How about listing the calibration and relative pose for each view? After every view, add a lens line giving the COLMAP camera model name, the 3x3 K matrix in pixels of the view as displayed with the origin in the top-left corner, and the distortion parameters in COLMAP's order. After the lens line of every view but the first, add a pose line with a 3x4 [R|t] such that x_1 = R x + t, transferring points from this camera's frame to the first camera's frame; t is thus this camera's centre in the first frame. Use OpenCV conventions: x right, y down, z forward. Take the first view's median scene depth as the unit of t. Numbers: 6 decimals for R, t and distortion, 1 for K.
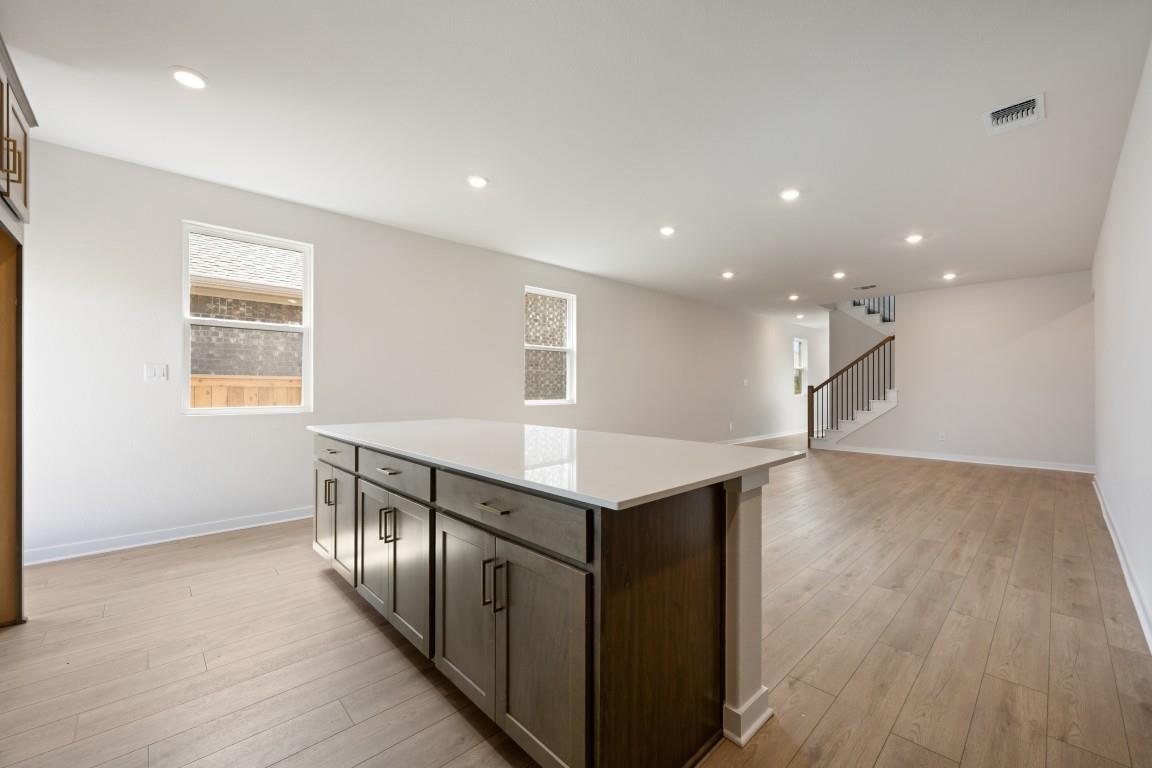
lens RADIAL K [[455.1, 0, 574.8], [0, 455.1, 387.8], [0, 0, 1]] dist [-0.002384, 0.000883]
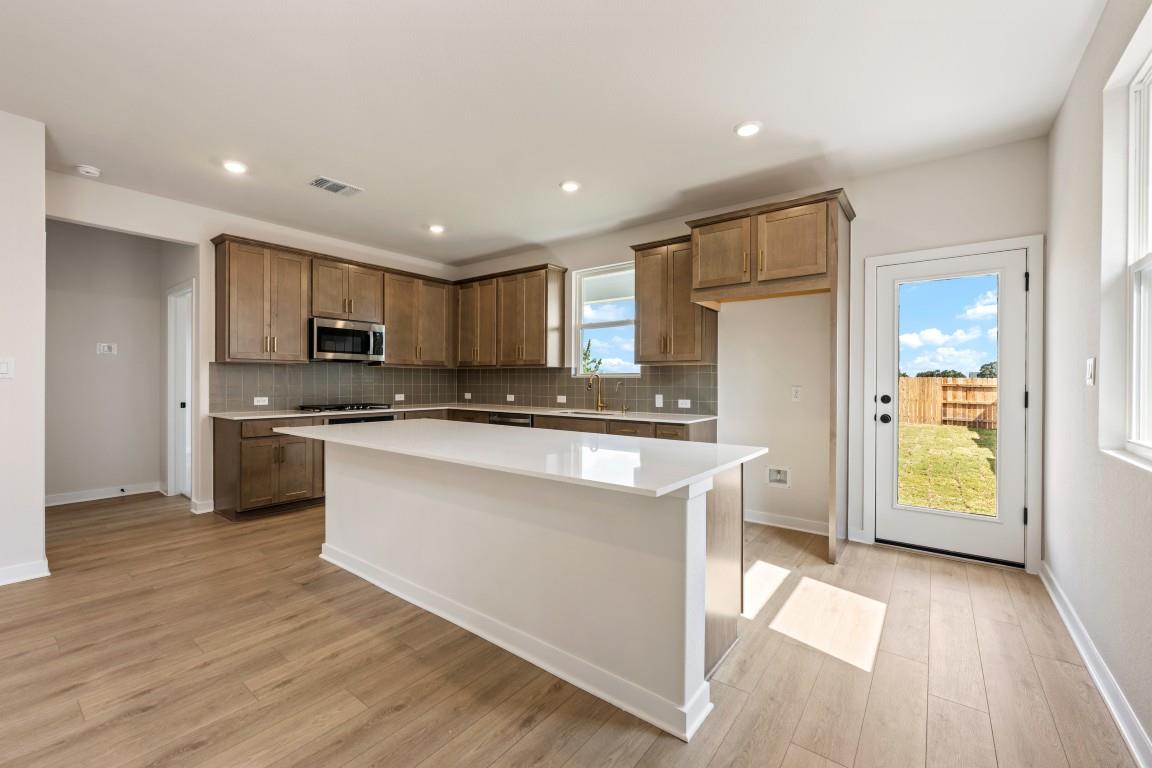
lens RADIAL K [[468.5, 0, 574.3], [0, 468.5, 382.5], [0, 0, 1]] dist [-0.000591, -0.000095]
pose [[-0.987355, -0.005214, -0.158439, -0.080062], [-0.005774, 0.999979, 0.003069, -0.008473], [0.158420, 0.003945, -0.987364, 0.797600]]
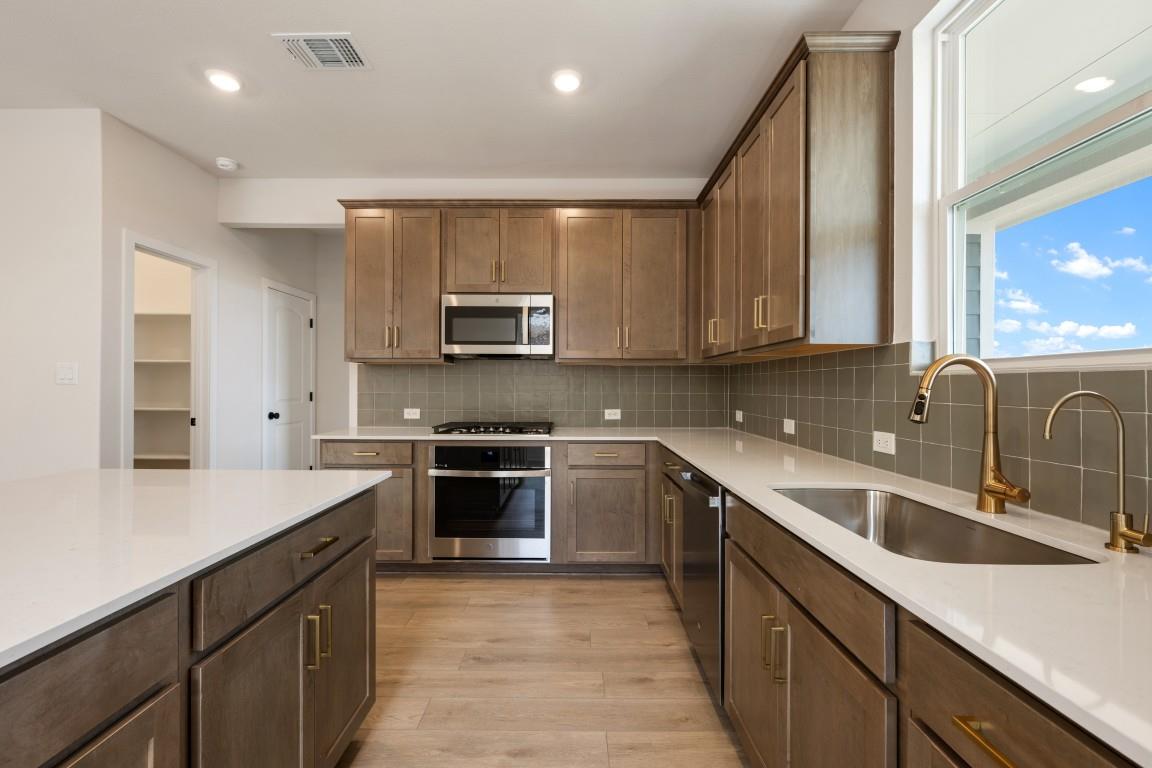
lens RADIAL K [[494.9, 0, 571.5], [0, 494.9, 386.0], [0, 0, 1]] dist [-0.000085, -0.000174]
pose [[-0.724649, -0.002984, 0.689112, -0.258445], [-0.003321, 0.999994, 0.000838, -0.008559], [-0.689110, -0.001681, -0.724655, 0.298470]]
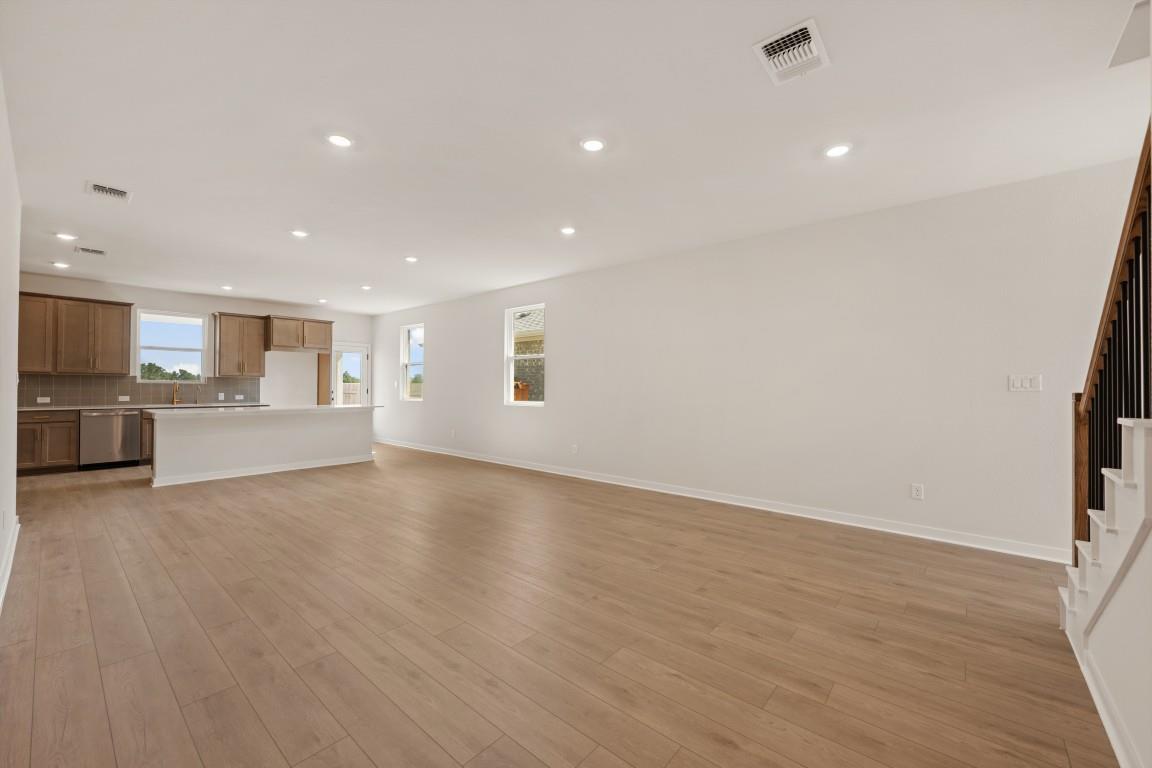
lens RADIAL K [[455.1, 0, 571.9], [0, 455.1, 383.5], [0, 0, 1]] dist [-0.002384, 0.000883]
pose [[0.099959, -0.008979, -0.994951, 1.044735], [-0.005142, 0.999941, -0.009541, -0.008183], [0.994978, 0.006070, 0.099907, 0.955036]]
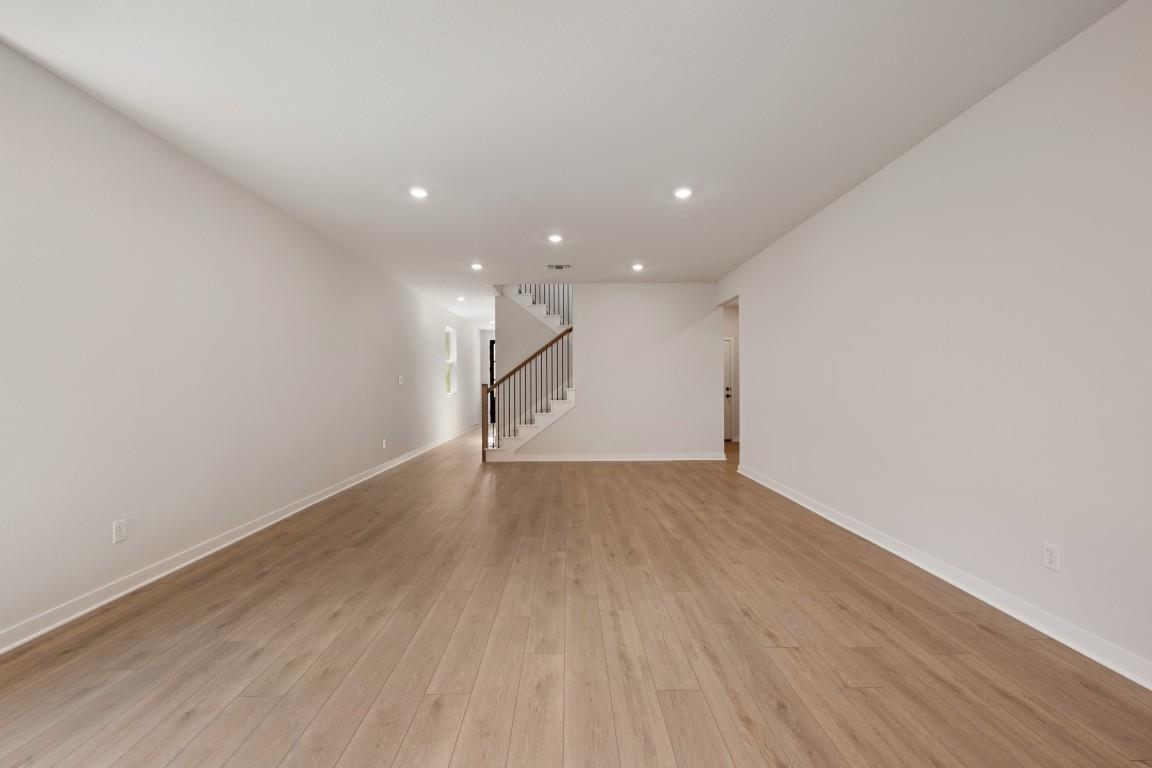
lens RADIAL K [[455.1, 0, 575.6], [0, 455.1, 383.7], [0, 0, 1]] dist [-0.002384, 0.000883]
pose [[0.673446, -0.004509, 0.739223, 0.046115], [0.003506, 0.999990, 0.002906, -0.009279], [-0.739228, 0.000634, 0.673455, 0.476921]]
